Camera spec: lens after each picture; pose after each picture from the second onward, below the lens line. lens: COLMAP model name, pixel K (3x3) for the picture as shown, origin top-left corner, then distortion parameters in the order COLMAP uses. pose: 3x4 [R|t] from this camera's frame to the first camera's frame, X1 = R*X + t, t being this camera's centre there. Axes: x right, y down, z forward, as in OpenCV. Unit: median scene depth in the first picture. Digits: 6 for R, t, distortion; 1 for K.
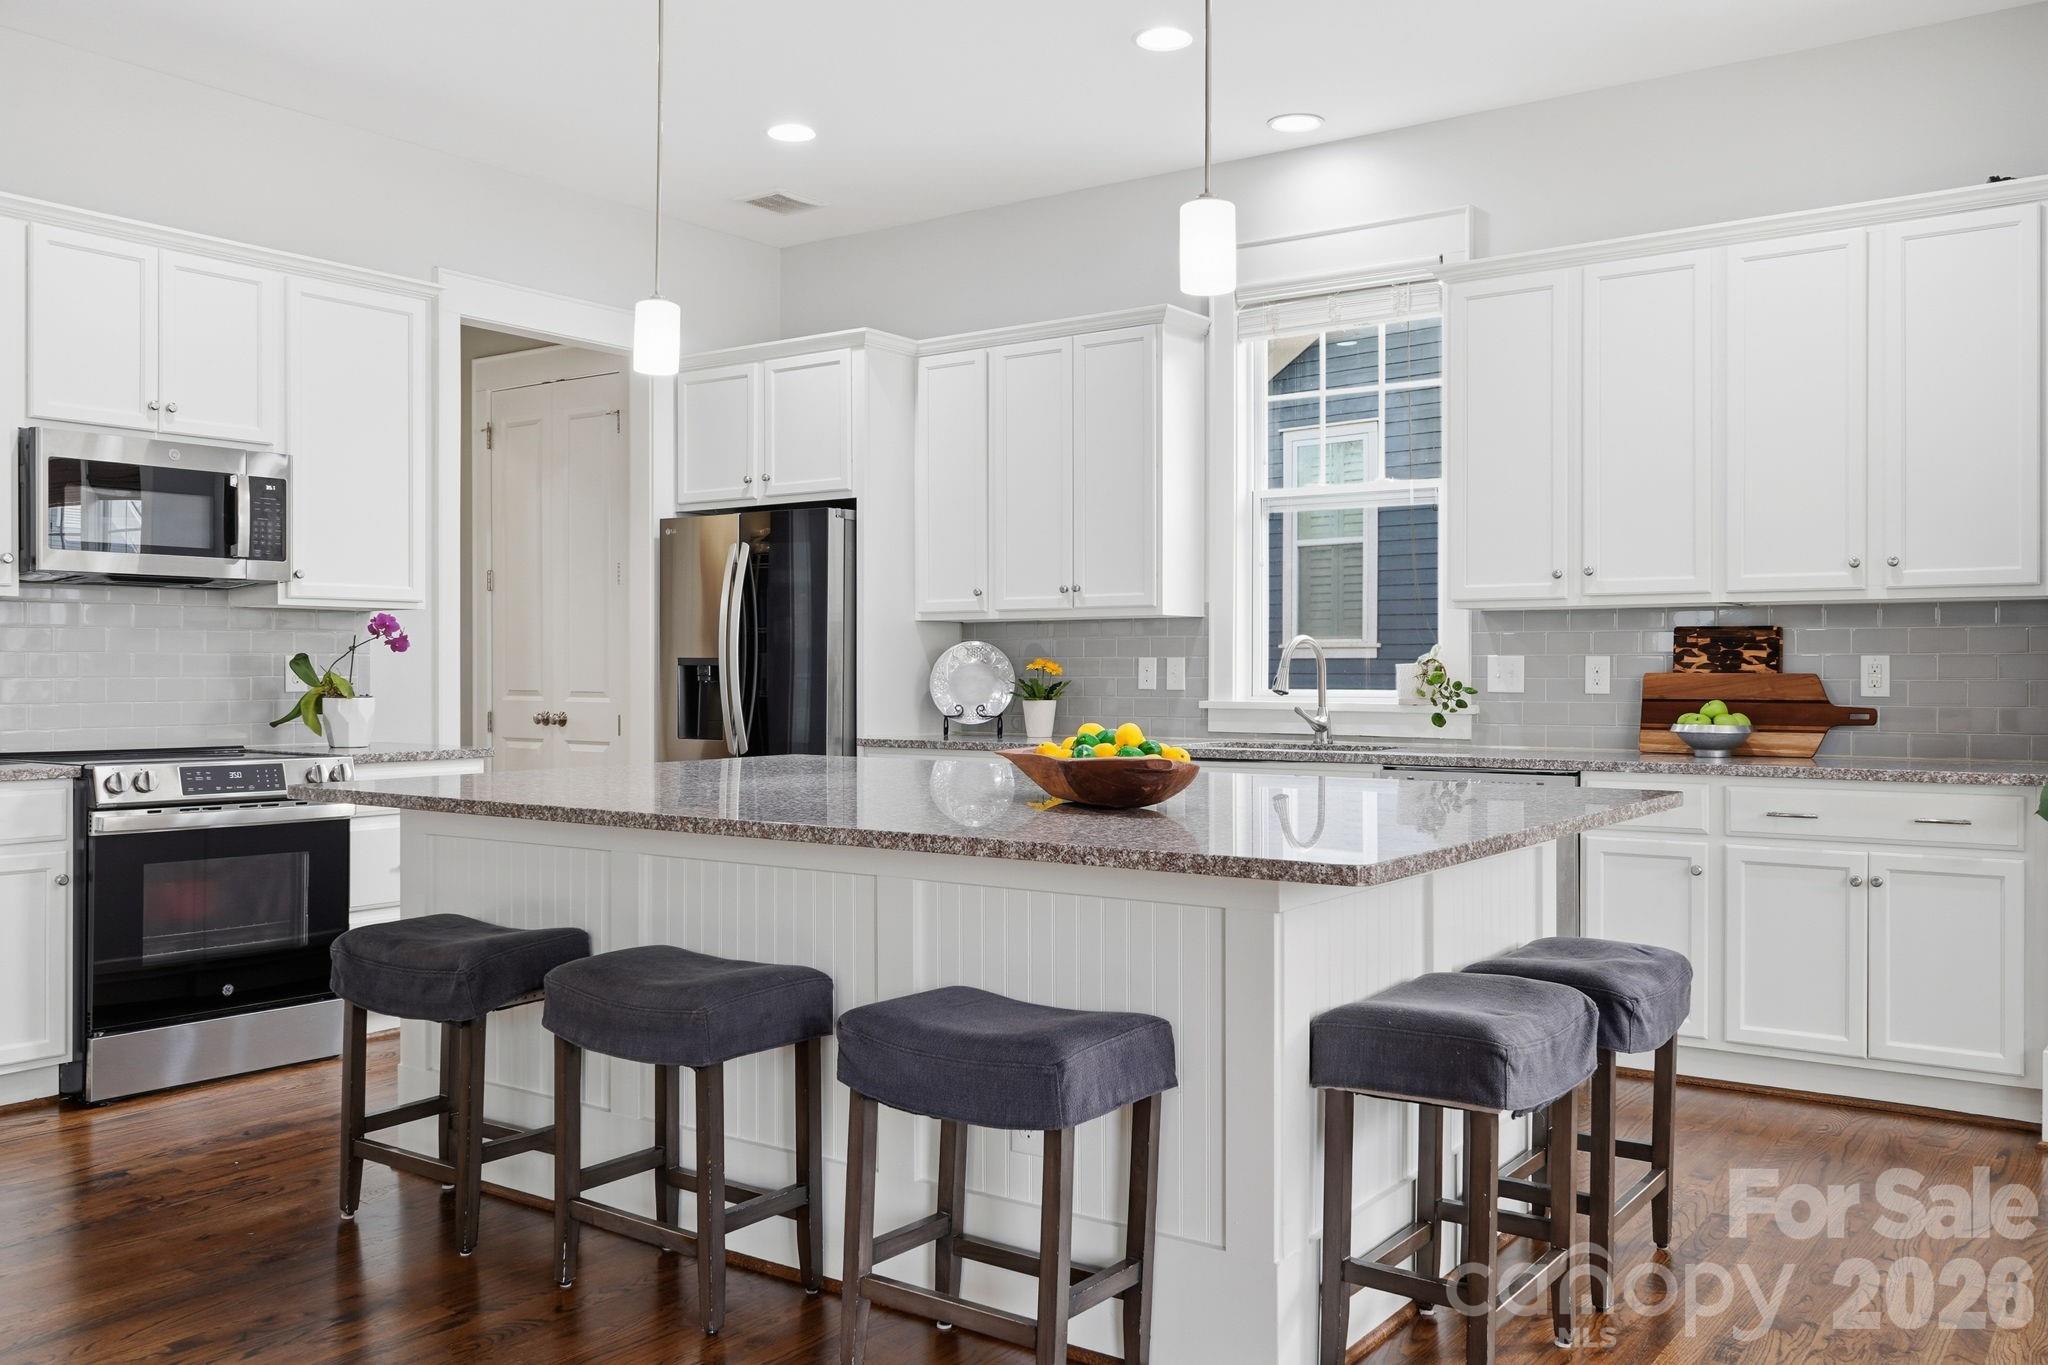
lens RADIAL K [[1687.0, 0, 1047.2], [0, 1687.0, 667.4], [0, 0, 1]] dist [-0.016628, -0.003447]
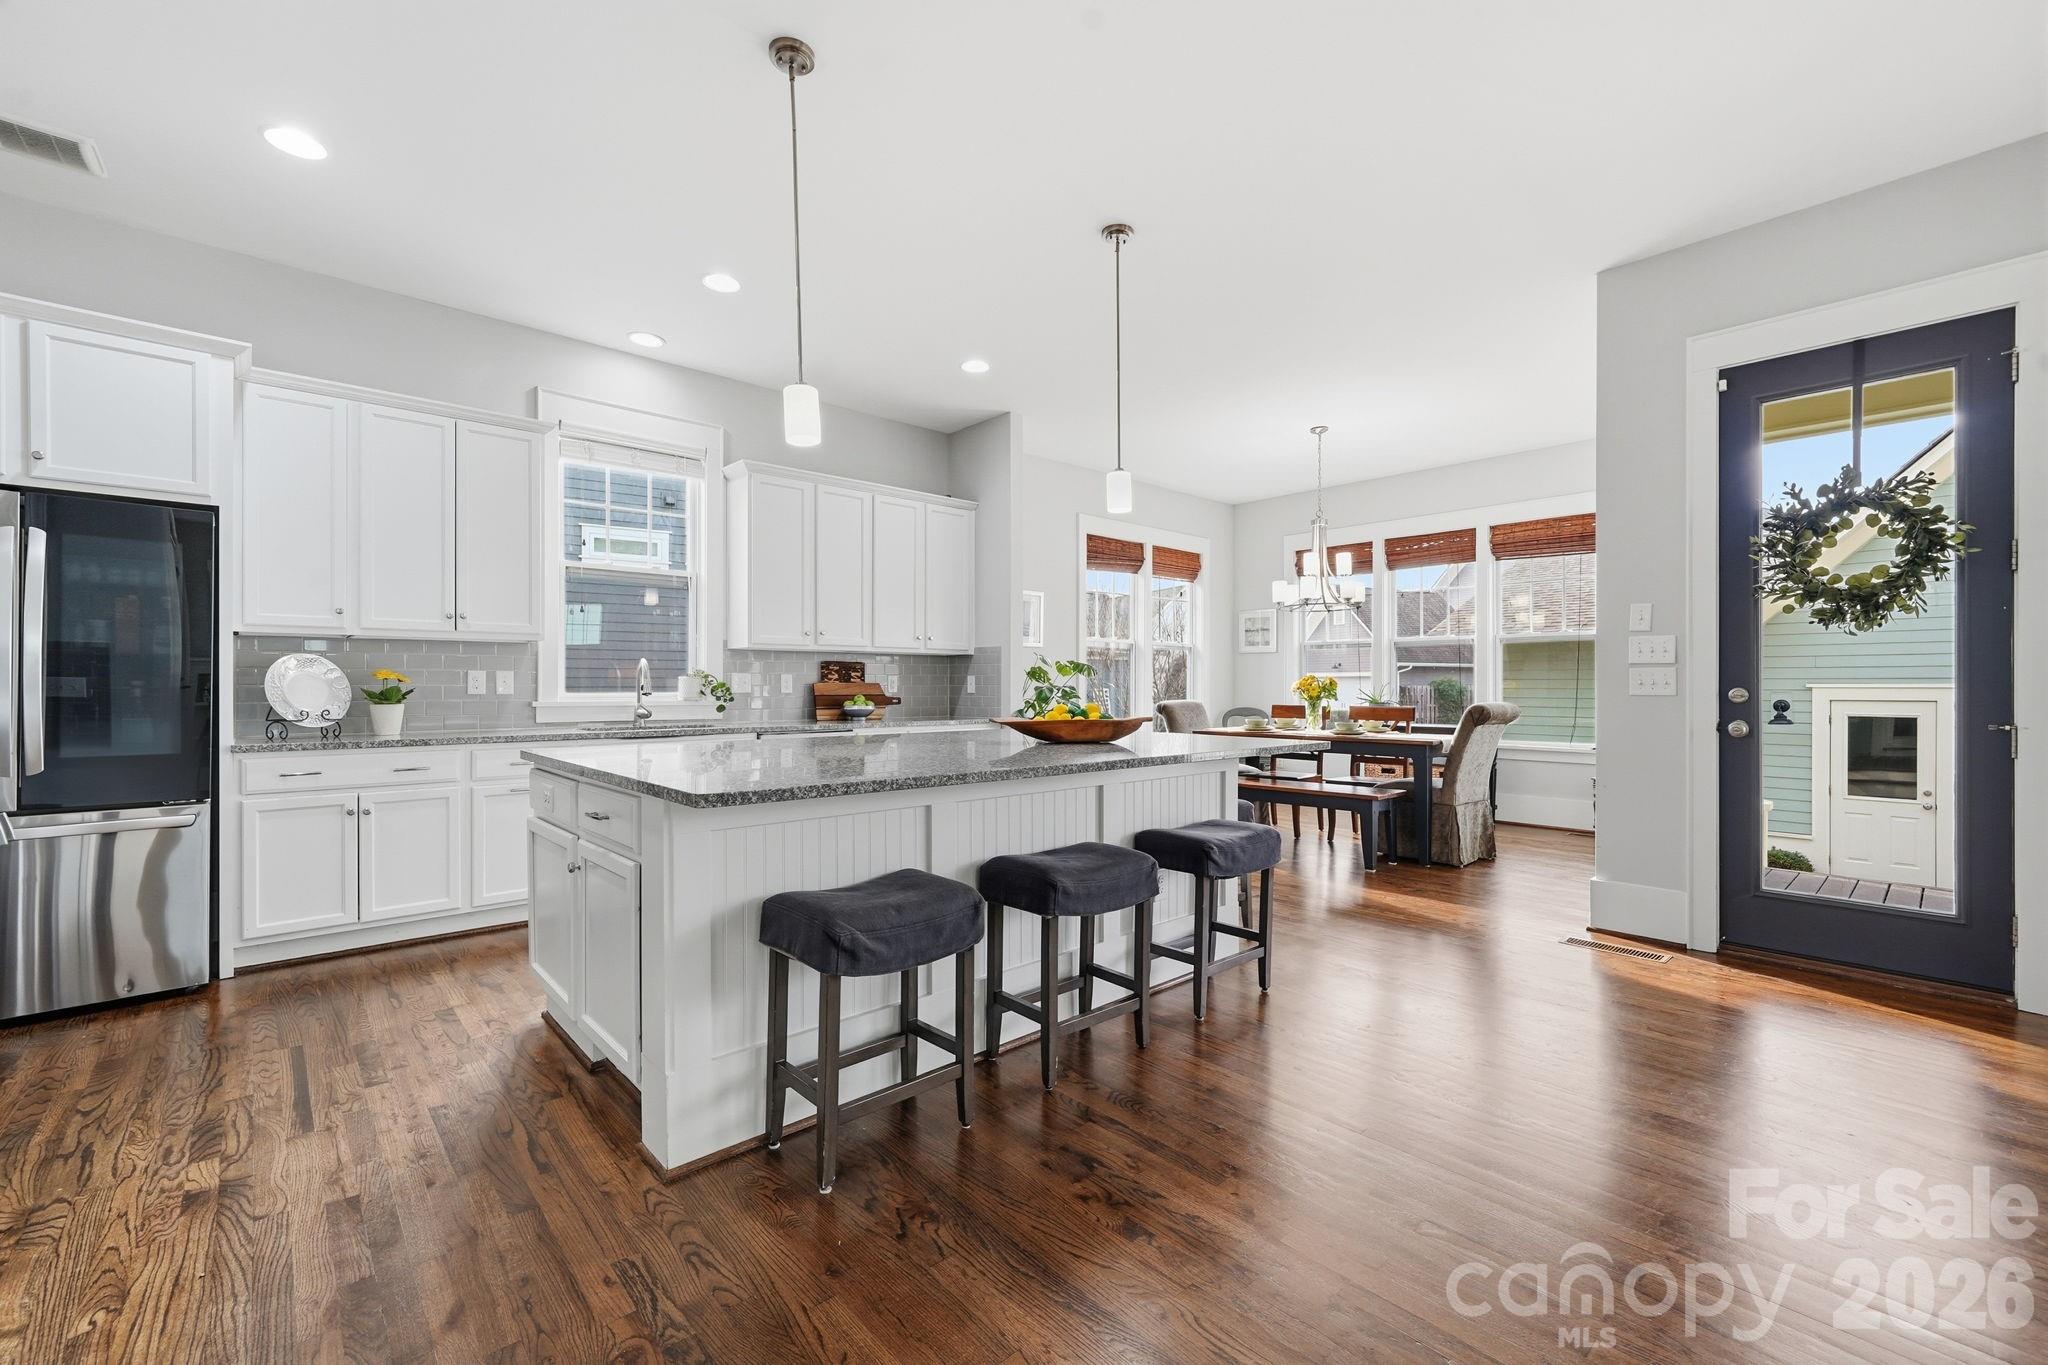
lens RADIAL K [[843.5, 0, 1035.7], [0, 843.5, 685.6], [0, 0, 1]] dist [-0.002813, 0.000749]
pose [[0.218019, 0.001311, 0.975944, -0.564646], [-0.001159, 0.999999, -0.001084, 0.007228], [-0.975944, -0.000895, 0.218020, 0.474354]]
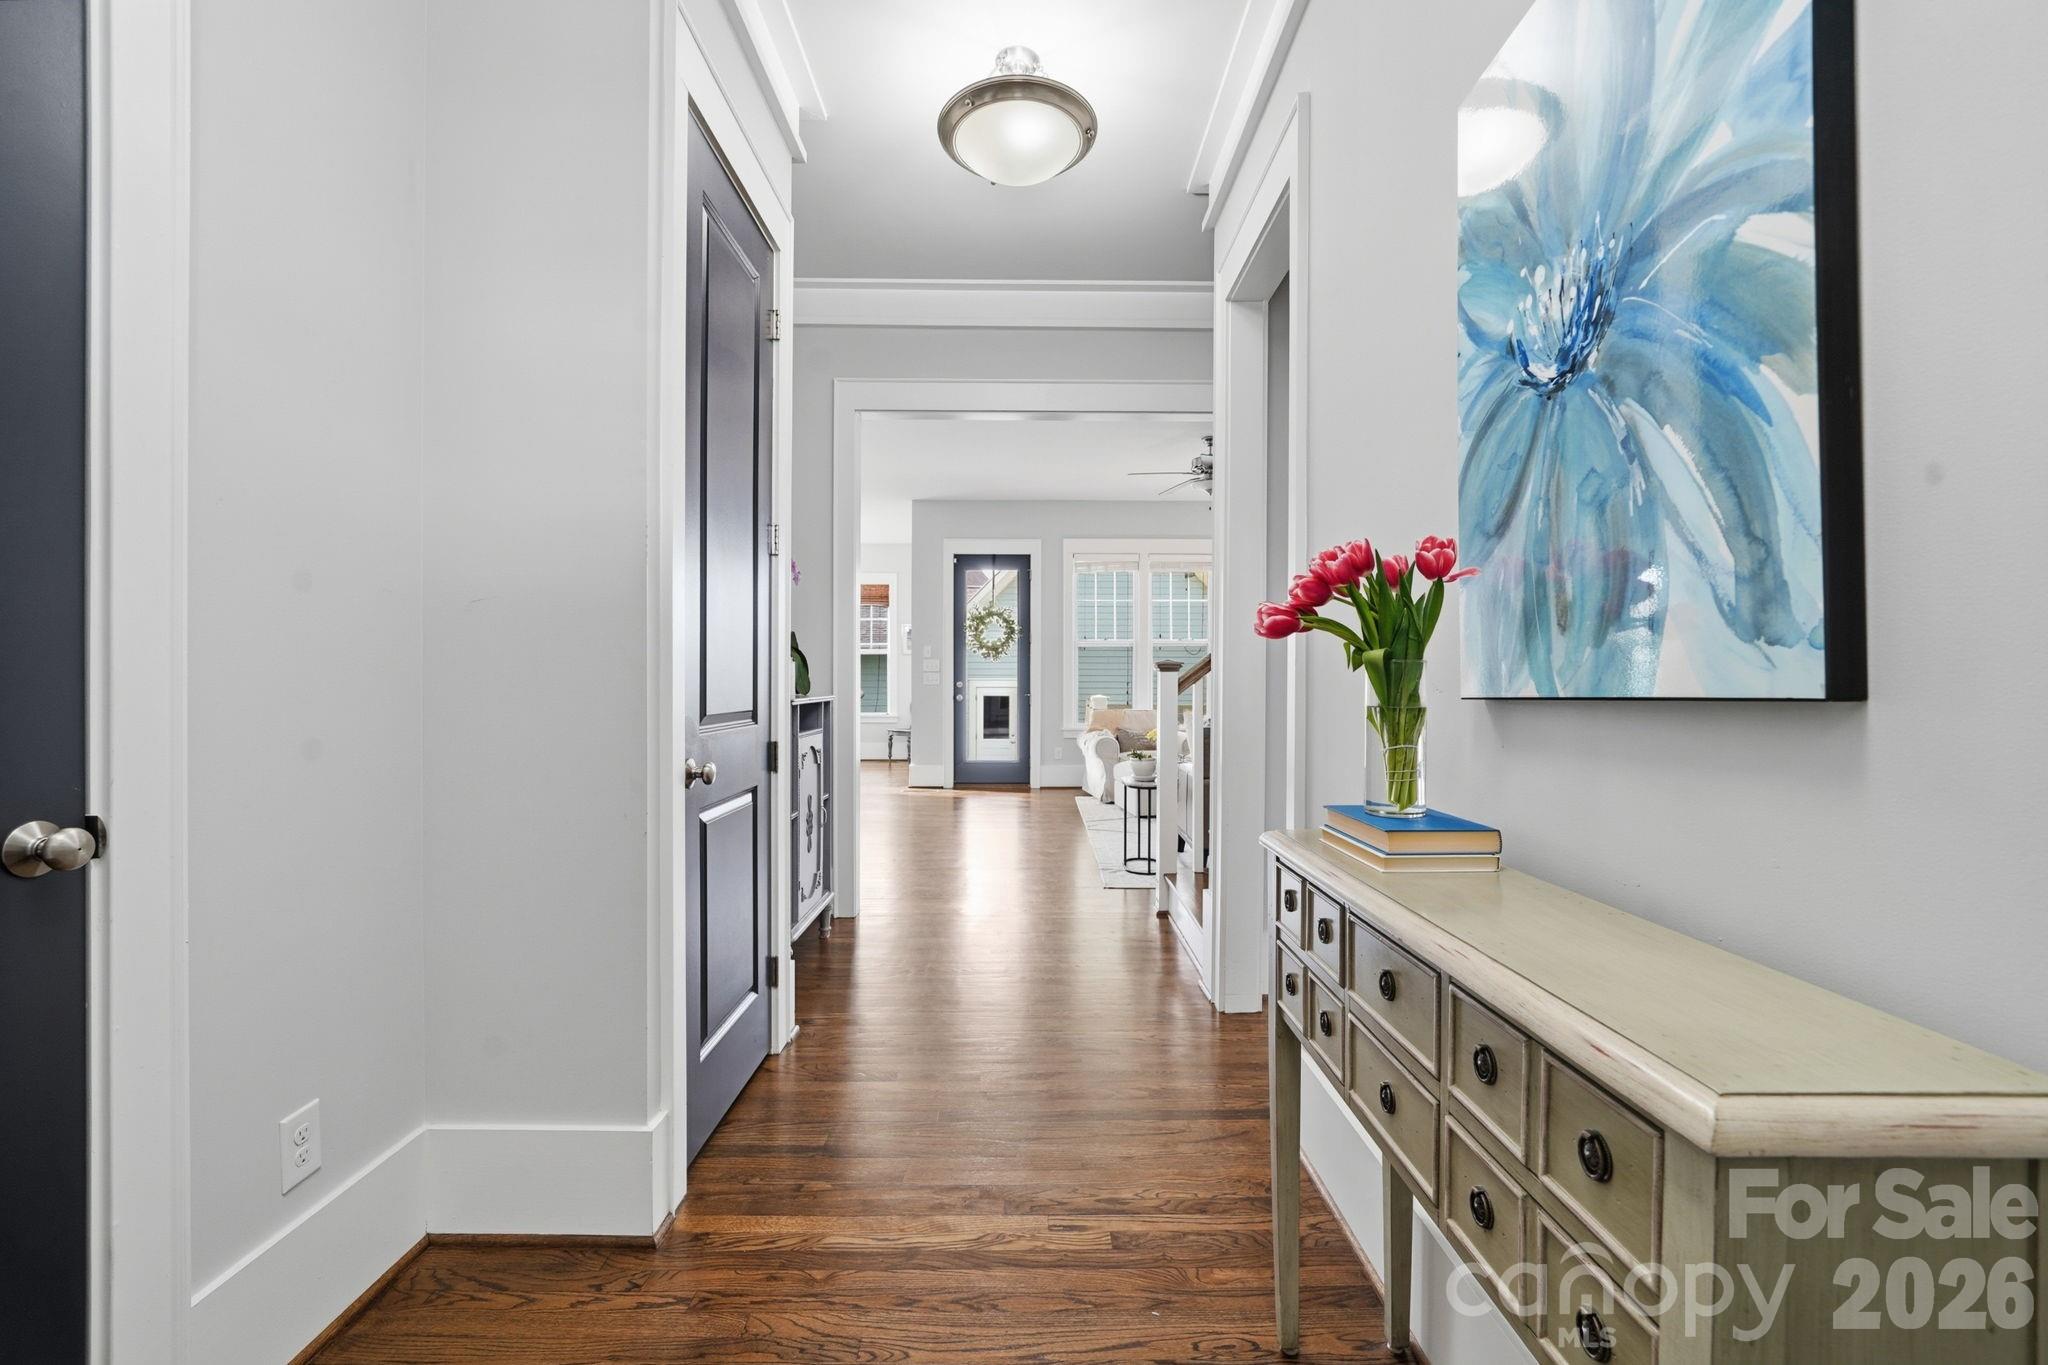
lens RADIAL K [[804.1, 0, 1031.4], [0, 804.1, 683.3], [0, 0, 1]] dist [-0.002171, 0.000015]
pose [[-0.579354, 0.001608, 0.815075, -1.152237], [-0.000685, 0.999997, -0.002460, 0.015157], [-0.815076, -0.001984, -0.579351, 0.867888]]
